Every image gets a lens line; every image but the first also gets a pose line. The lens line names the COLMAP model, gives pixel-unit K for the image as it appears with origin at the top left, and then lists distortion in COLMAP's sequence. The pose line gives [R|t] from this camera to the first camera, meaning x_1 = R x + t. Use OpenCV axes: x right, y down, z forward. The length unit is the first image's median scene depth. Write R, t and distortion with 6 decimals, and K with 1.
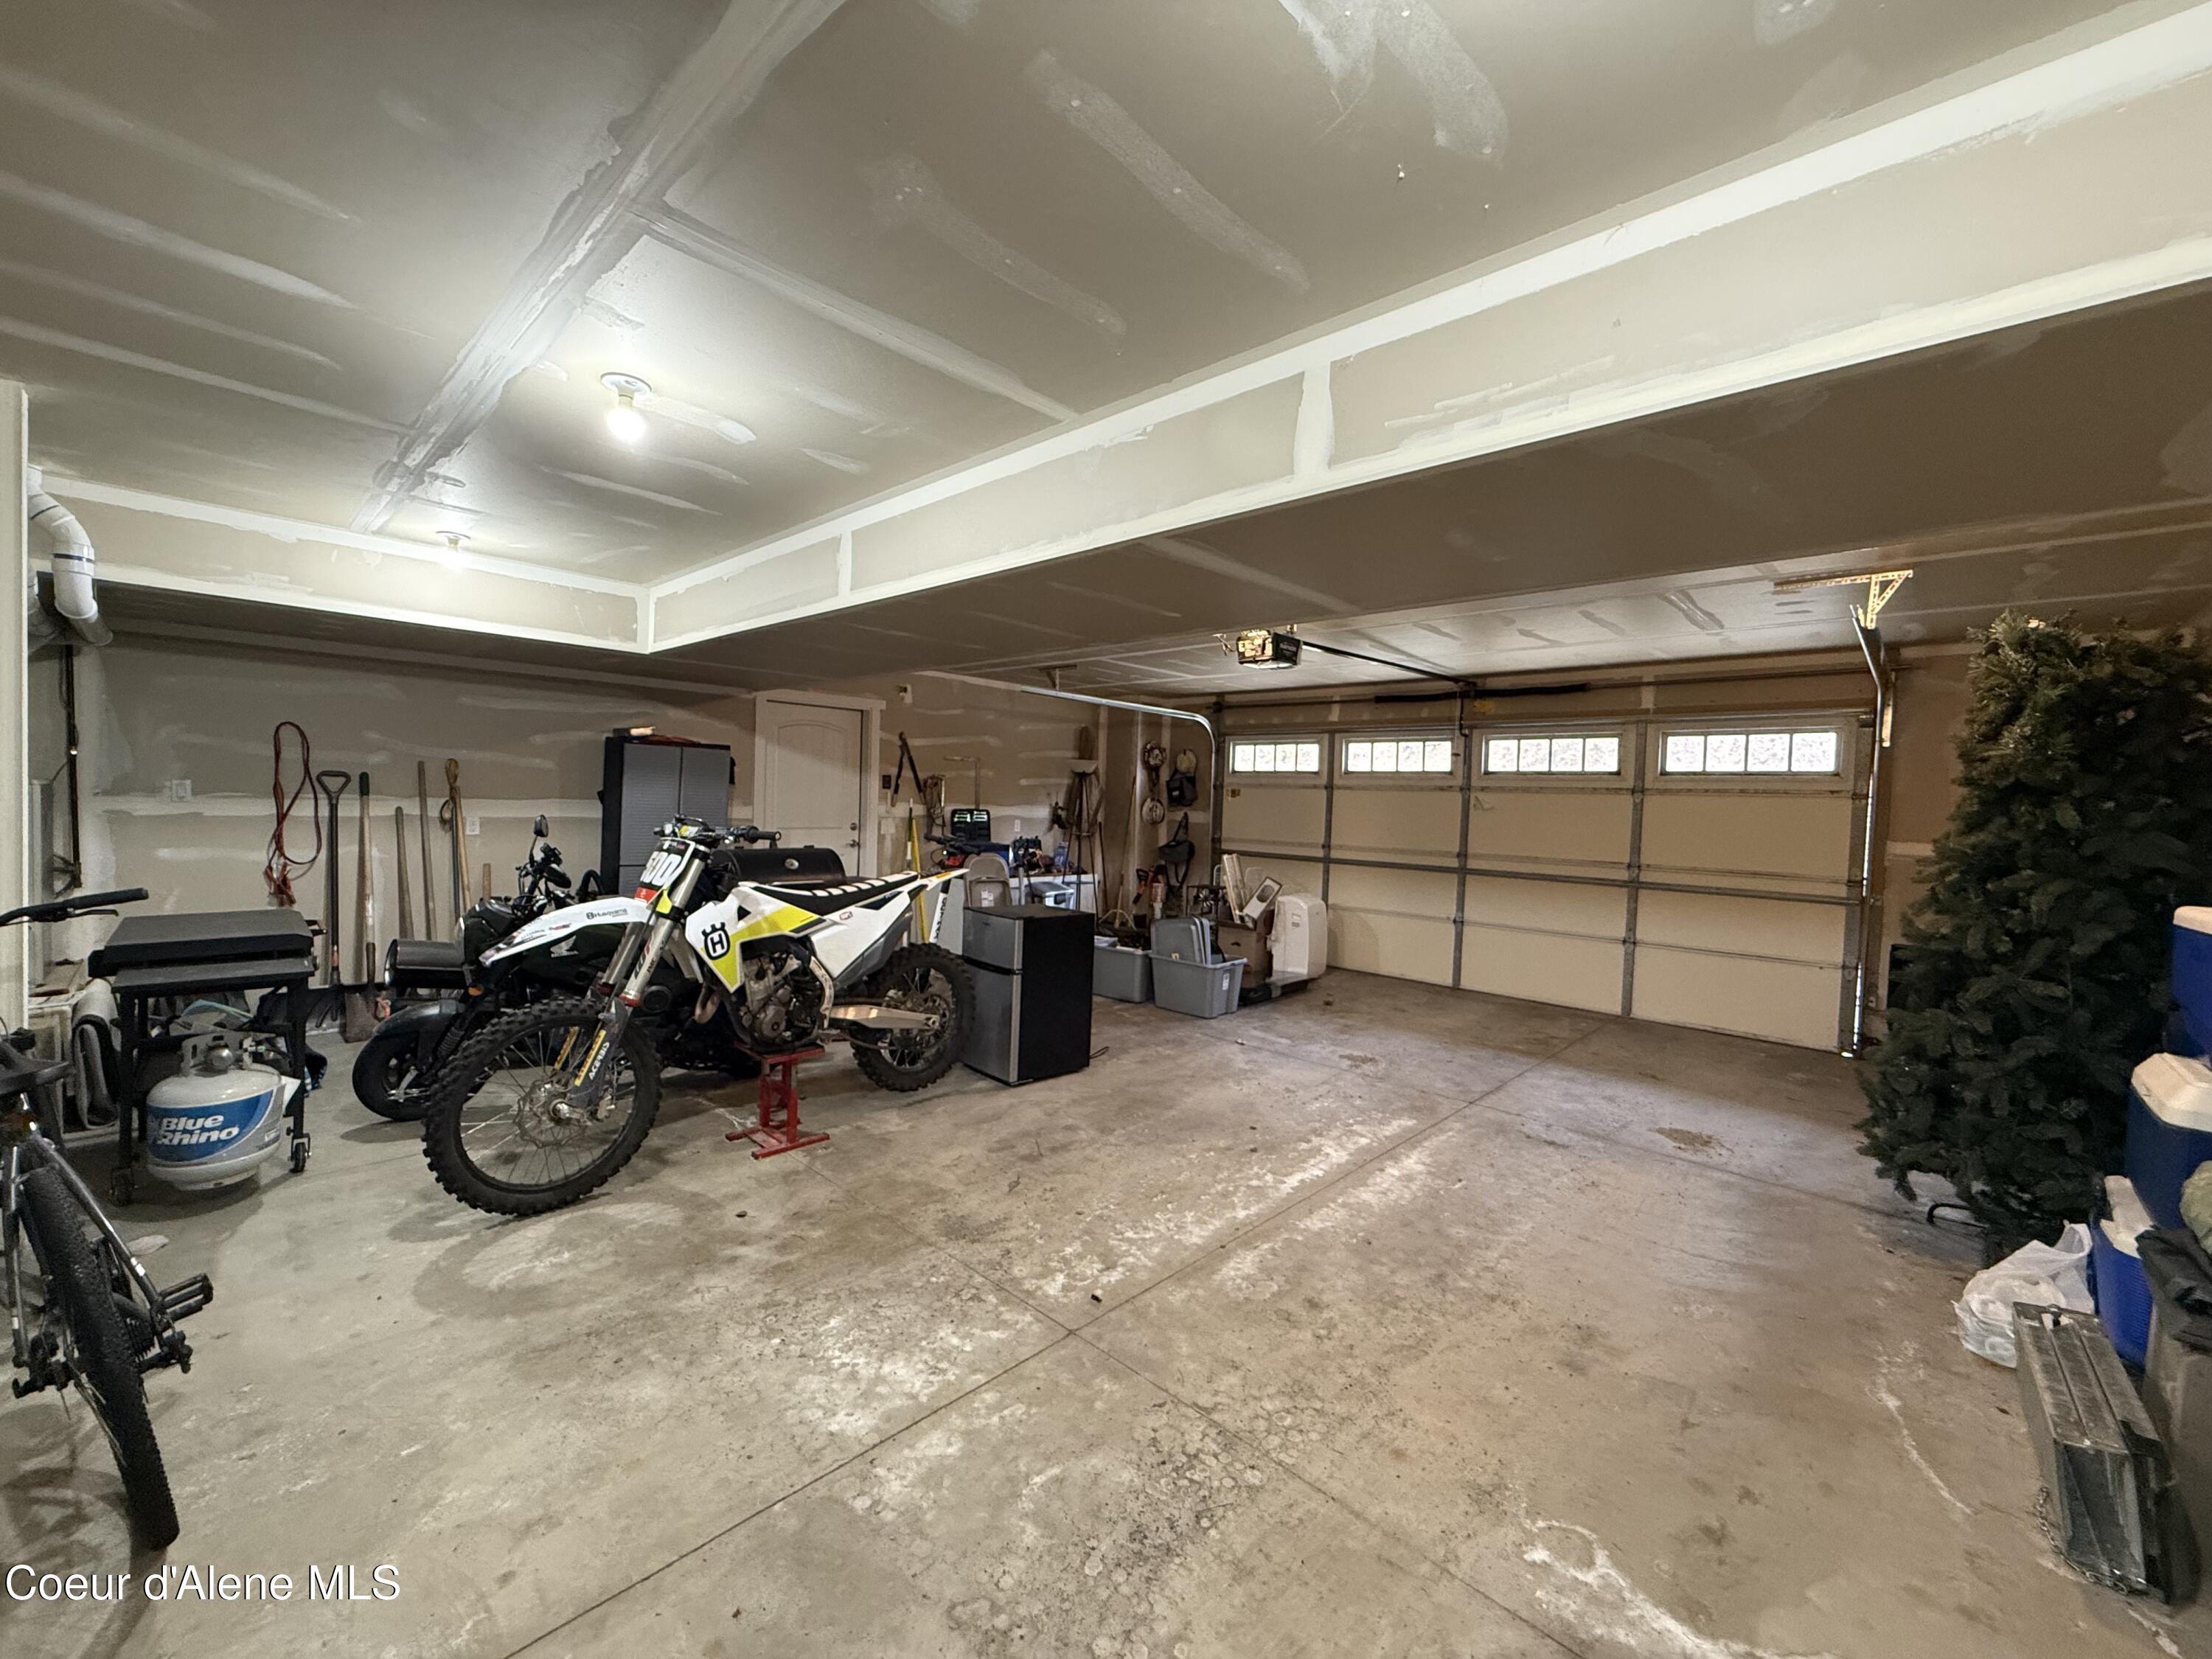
lens RADIAL K [[887.6, 0, 1106.0], [0, 887.6, 829.5], [0, 0, 1]] dist [0.000004, -0.000001]
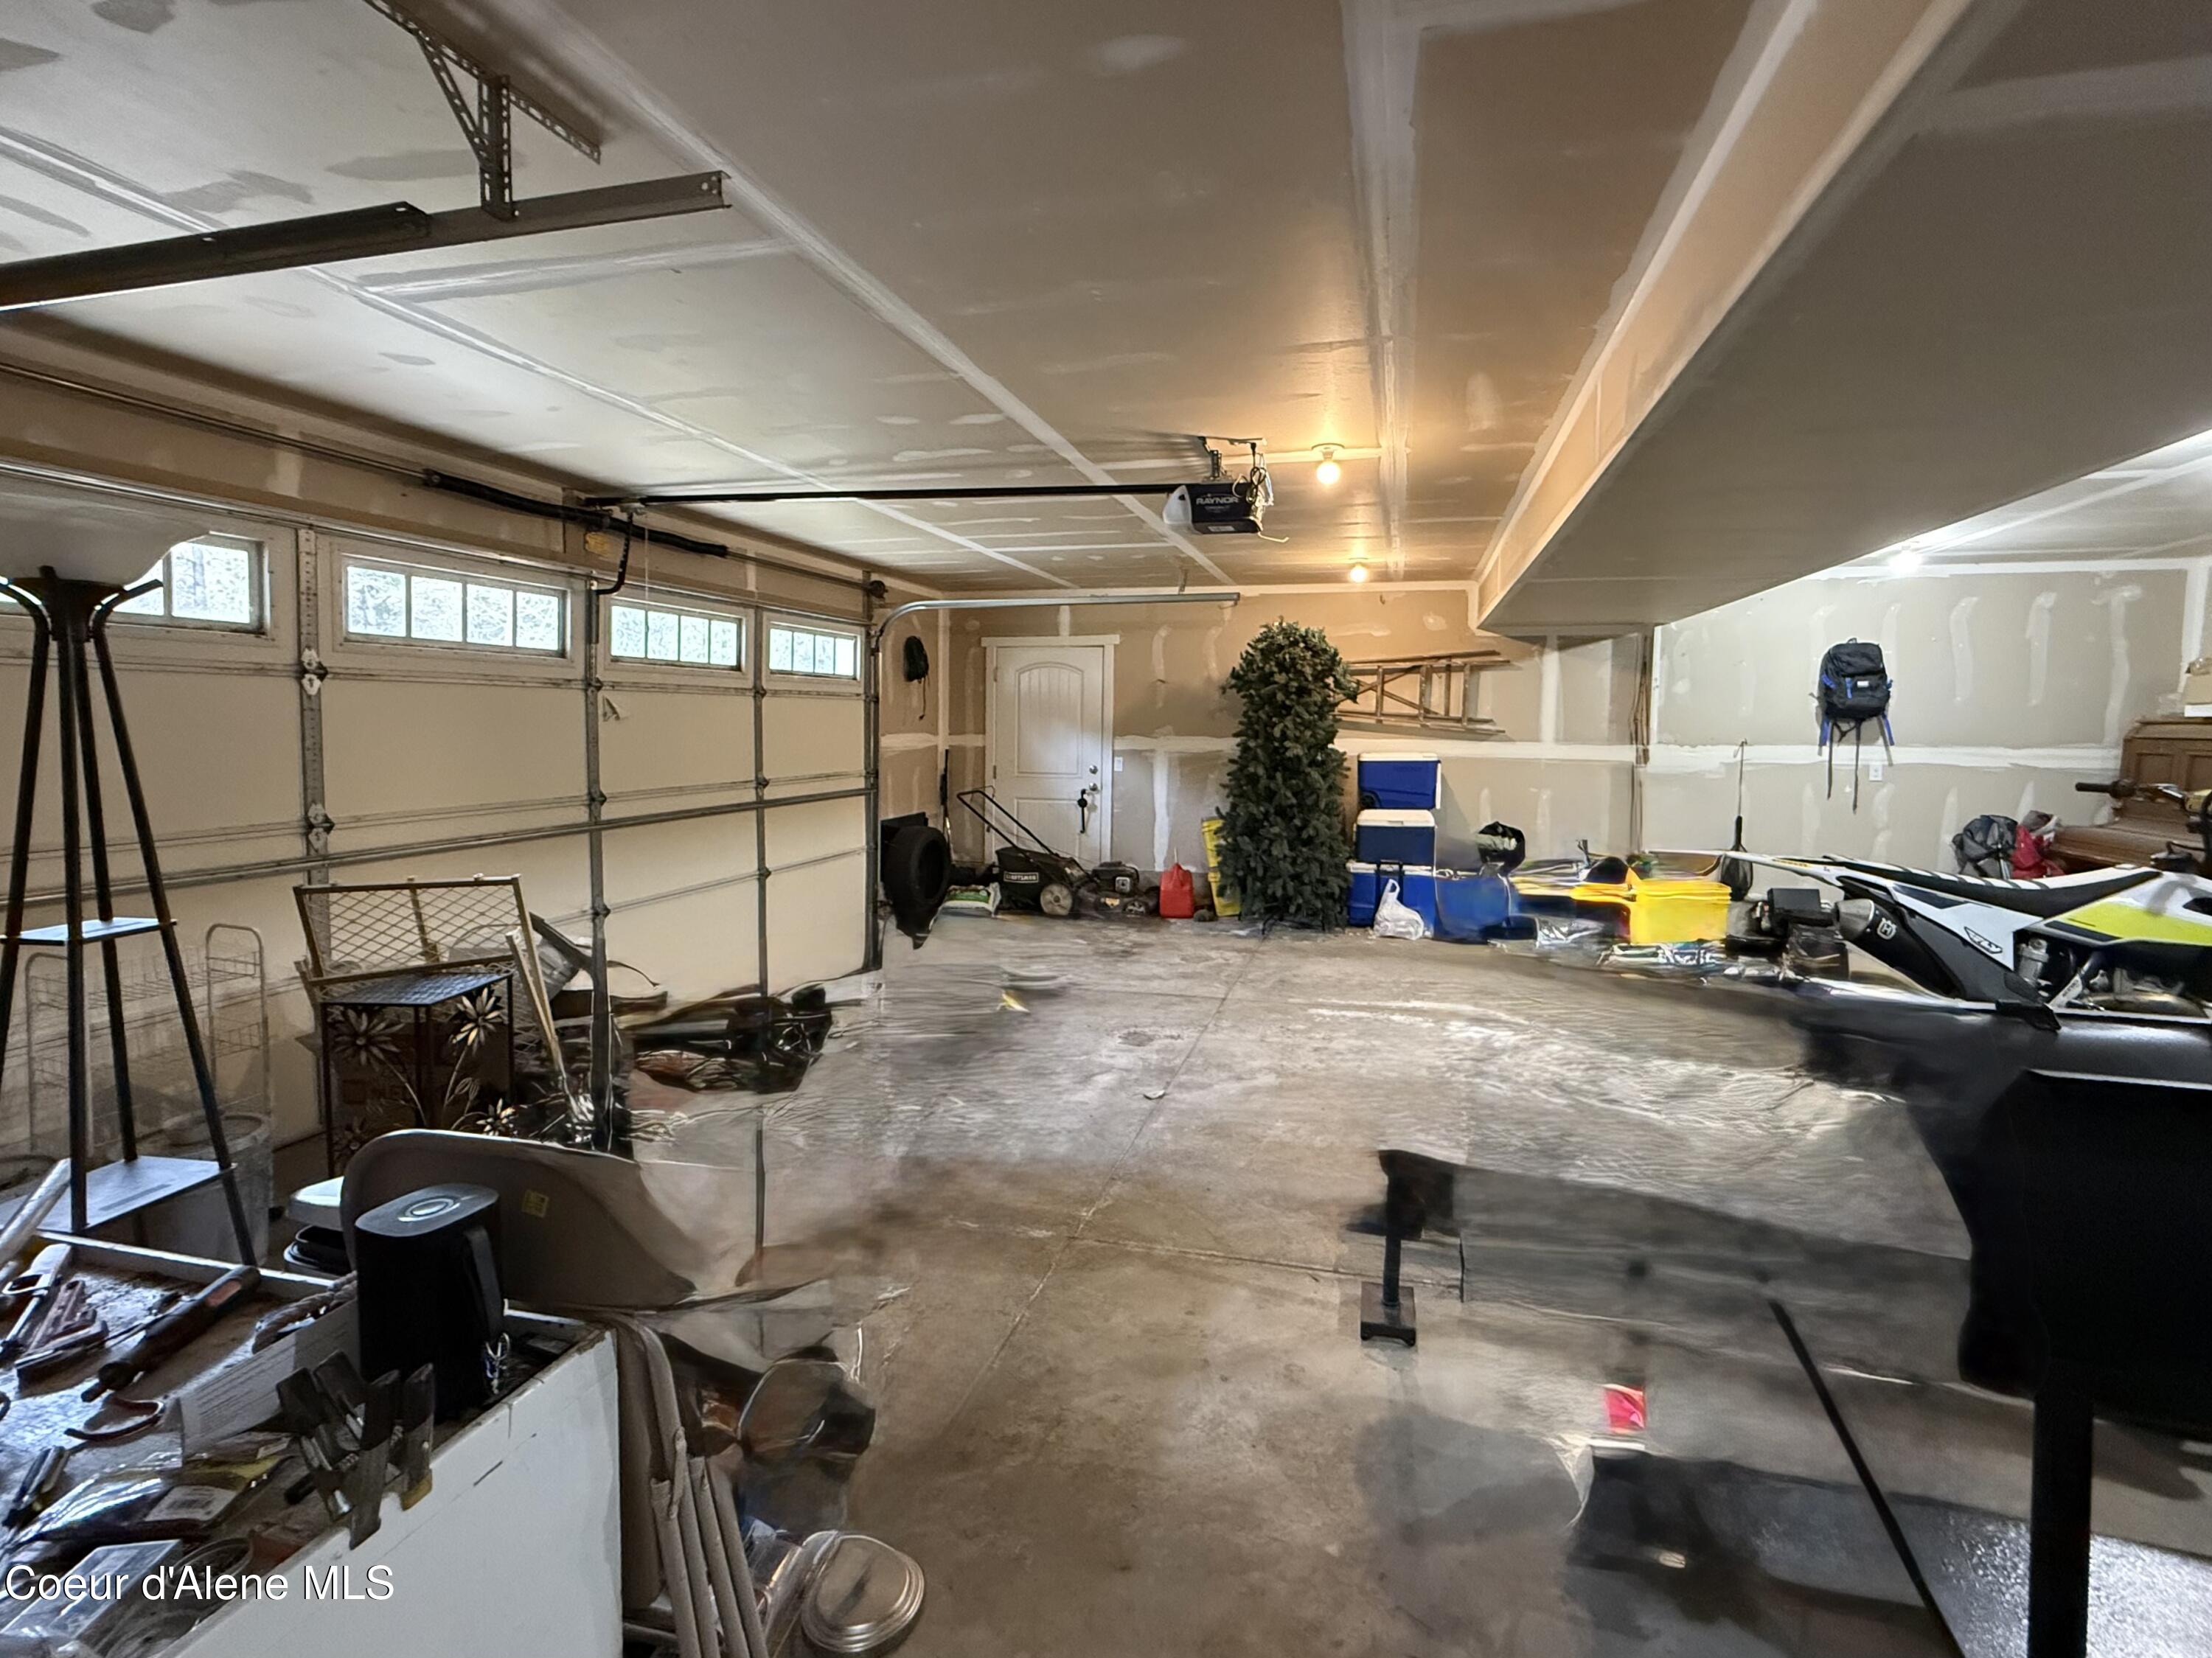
lens RADIAL K [[1001.6, 0, 1106.0], [0, 1001.6, 829.0], [0, 0, 1]] dist [0.000561, 0.000023]
pose [[-0.488949, -0.140651, 0.860898, -0.368137], [-0.005874, 0.987424, 0.157986, -0.063470], [-0.872292, 0.072190, -0.483626, 1.129950]]
